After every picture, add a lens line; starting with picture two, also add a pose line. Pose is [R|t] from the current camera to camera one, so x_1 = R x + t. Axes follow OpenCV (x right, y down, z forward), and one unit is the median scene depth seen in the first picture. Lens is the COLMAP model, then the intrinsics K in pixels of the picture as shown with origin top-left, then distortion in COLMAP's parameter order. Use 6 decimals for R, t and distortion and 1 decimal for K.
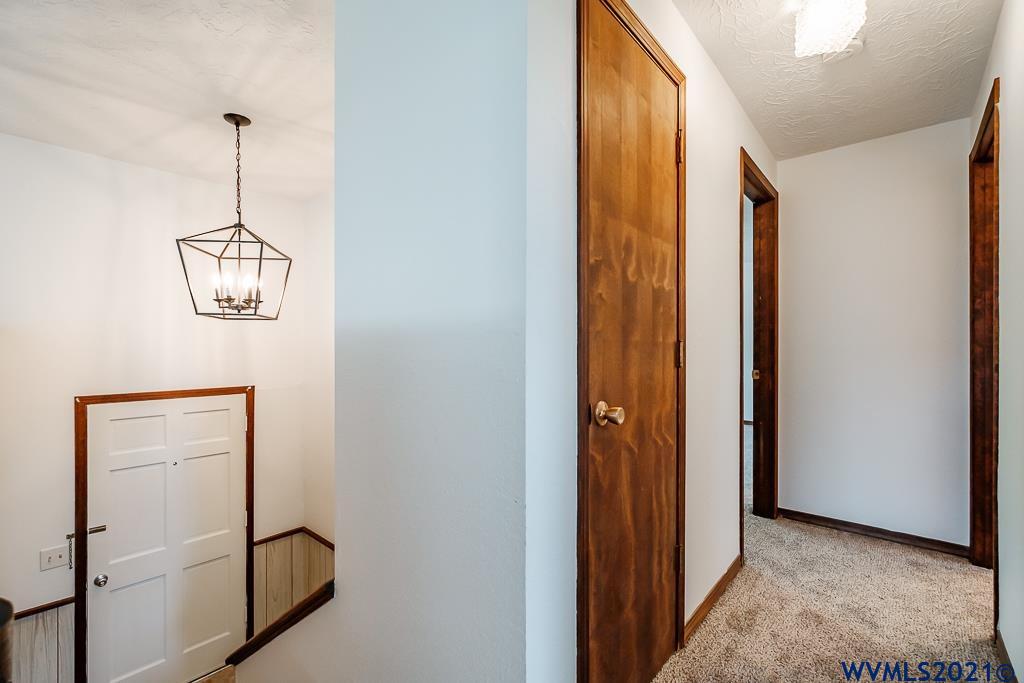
lens RADIAL K [[449.8, 0, 508.8], [0, 449.8, 345.8], [0, 0, 1]] dist [-0.002061, -0.000367]
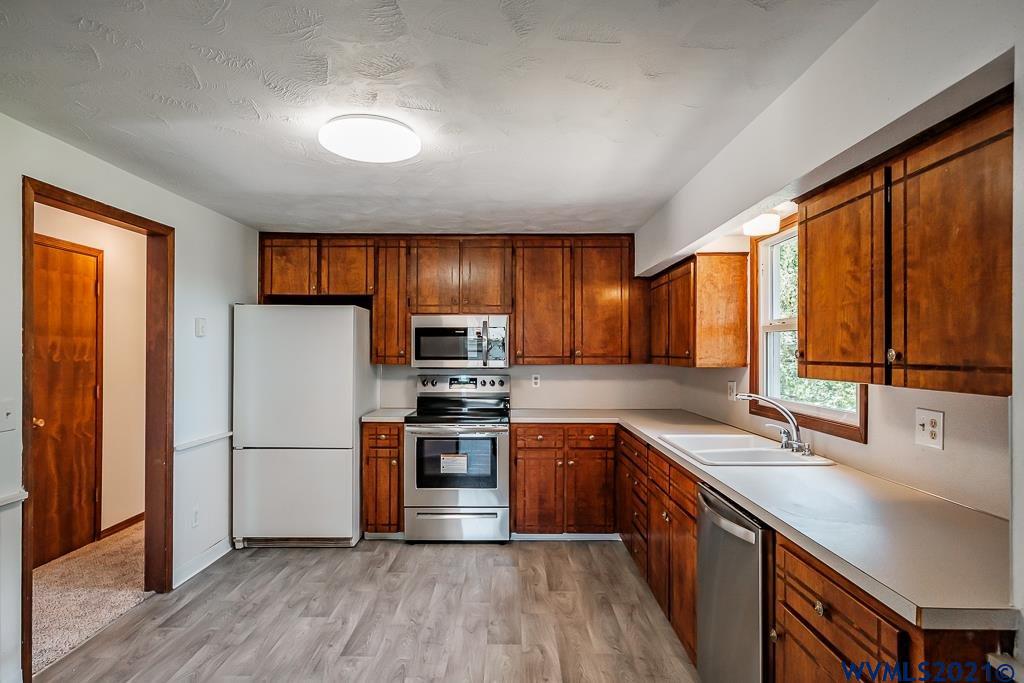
lens RADIAL K [[583.3, 0, 508.9], [0, 583.3, 347.8], [0, 0, 1]] dist [0.002360, 0.000828]
pose [[0.760112, 0.005303, 0.649770, 0.098726], [-0.006268, 0.999980, -0.000828, -0.215727], [-0.649762, -0.003443, 0.760130, -2.500832]]
